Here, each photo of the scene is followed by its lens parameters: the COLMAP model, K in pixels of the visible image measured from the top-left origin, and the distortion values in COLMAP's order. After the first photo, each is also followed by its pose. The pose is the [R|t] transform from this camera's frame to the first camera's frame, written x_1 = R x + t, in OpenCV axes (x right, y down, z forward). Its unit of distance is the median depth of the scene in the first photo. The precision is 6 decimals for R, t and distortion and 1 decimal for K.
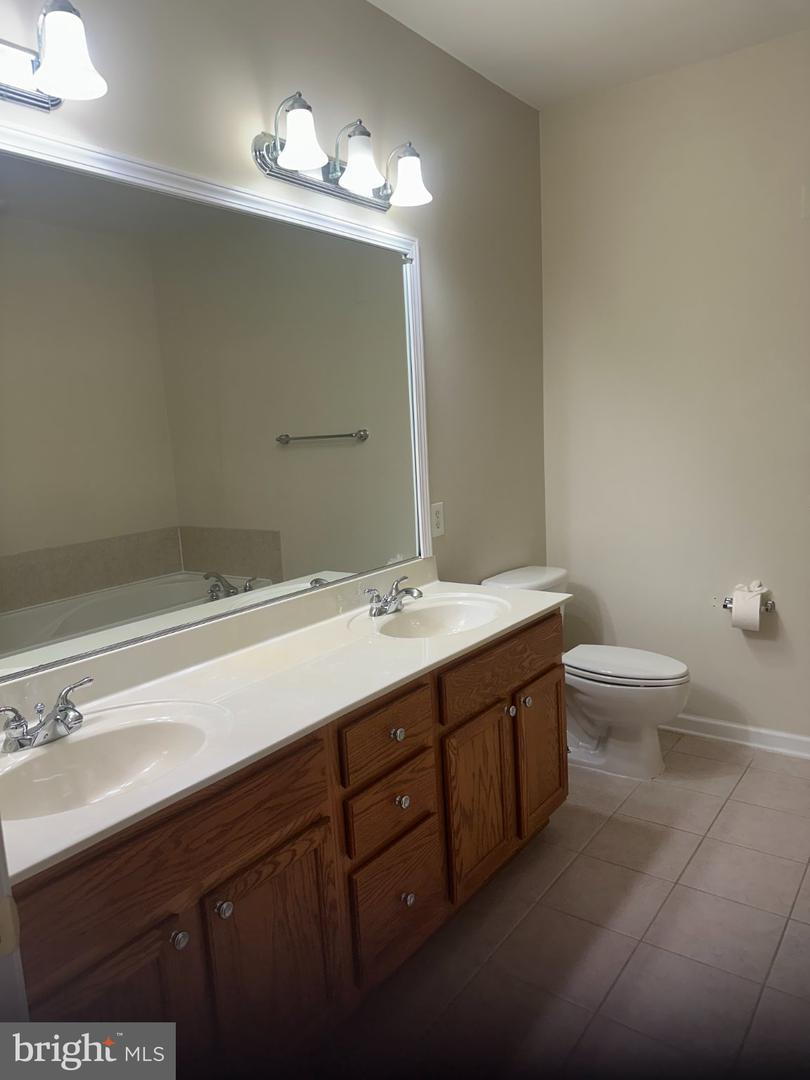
lens RADIAL K [[774.4, 0, 405.0], [0, 774.4, 540.0], [0, 0, 1]] dist [0.133282, -0.190036]
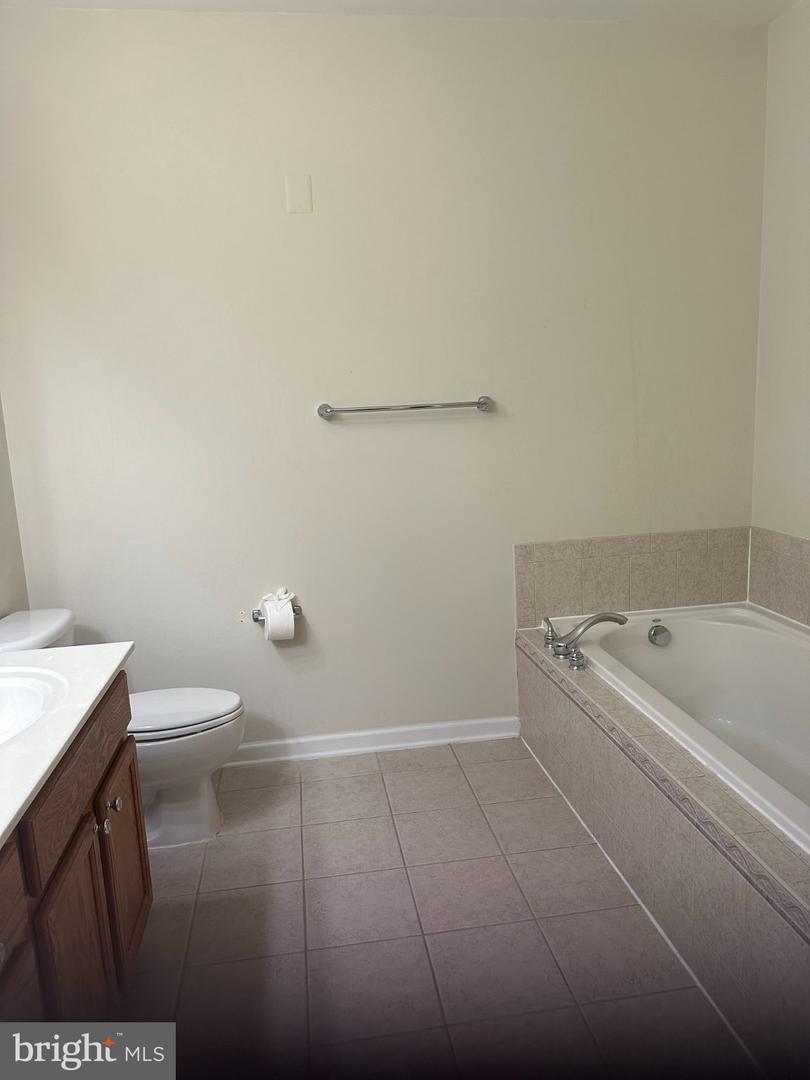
lens RADIAL K [[774.4, 0, 405.0], [0, 774.4, 540.0], [0, 0, 1]] dist [0.133282, -0.190036]
pose [[0.707676, -0.103647, 0.698893, -0.106981], [0.109986, 0.993283, 0.035937, -0.024167], [-0.697923, 0.051437, 0.714323, 0.218314]]
